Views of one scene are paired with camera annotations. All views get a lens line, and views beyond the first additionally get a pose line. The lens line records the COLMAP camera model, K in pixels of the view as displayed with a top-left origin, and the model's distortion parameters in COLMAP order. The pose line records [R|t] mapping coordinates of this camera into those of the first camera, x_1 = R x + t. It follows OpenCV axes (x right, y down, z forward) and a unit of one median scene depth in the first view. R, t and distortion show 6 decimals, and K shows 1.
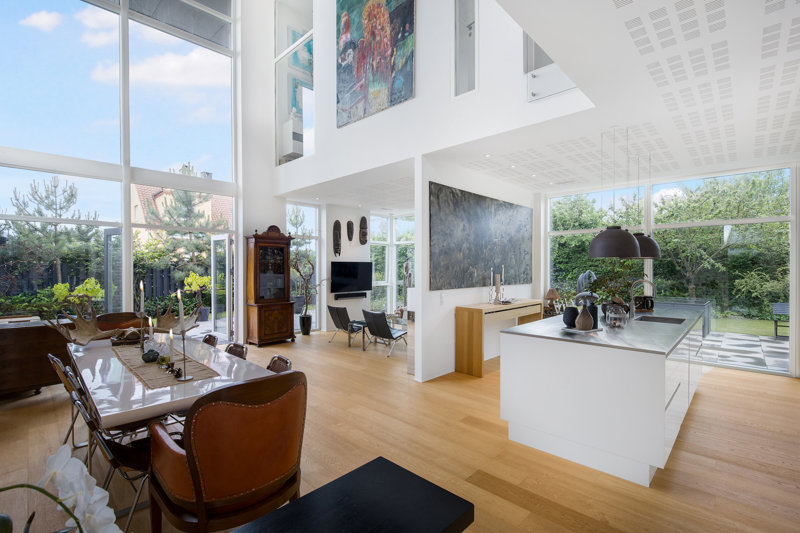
lens RADIAL K [[371.4, 0, 400.0], [0, 371.4, 268.7], [0, 0, 1]] dist [-0.001206, -0.008642]
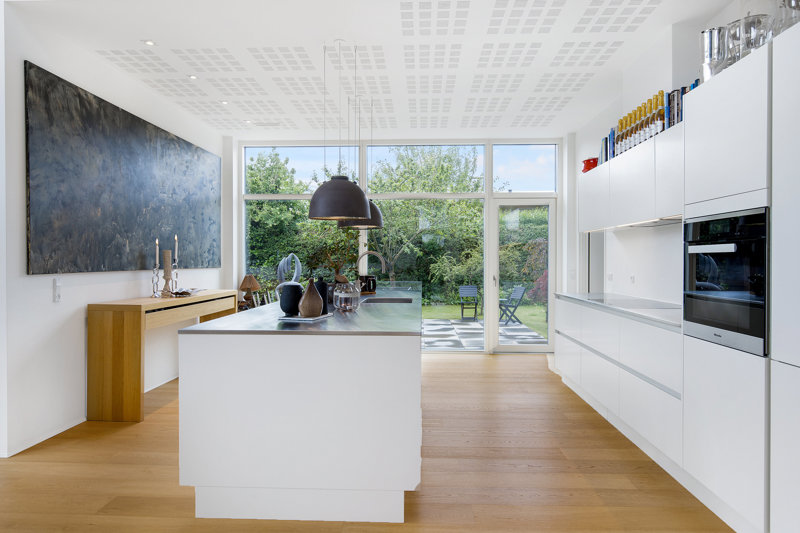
lens RADIAL K [[481.5, 0, 403.5], [0, 481.5, 264.6], [0, 0, 1]] dist [-0.001104, 0.000406]
pose [[0.748481, -0.004107, 0.663143, 0.026258], [0.005903, 0.999982, -0.000469, 0.044890], [-0.663130, 0.004266, 0.748492, 0.145018]]
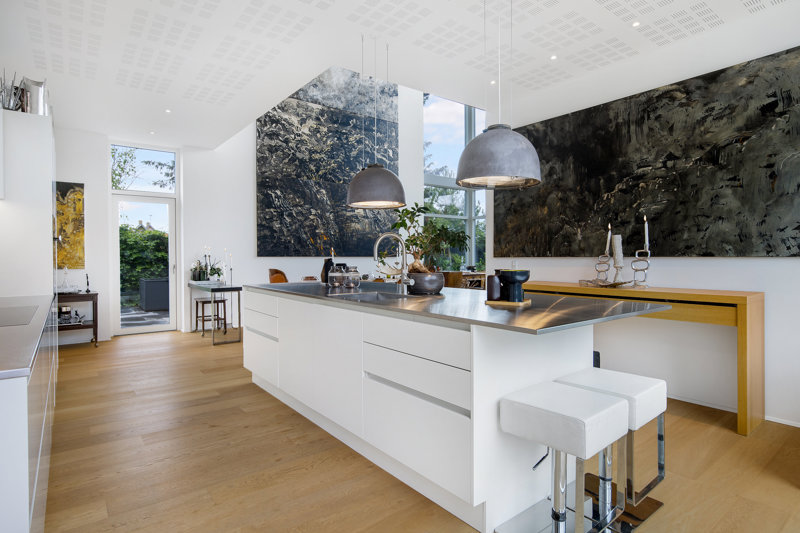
lens RADIAL K [[426.6, 0, 400.0], [0, 426.6, 254.9], [0, 0, 1]] dist [-0.000711, -0.000067]
pose [[-0.141957, 0.004323, -0.989863, 1.012843], [-0.003012, 0.999984, 0.004800, 0.045536], [0.989868, 0.003662, -0.141942, 0.828715]]
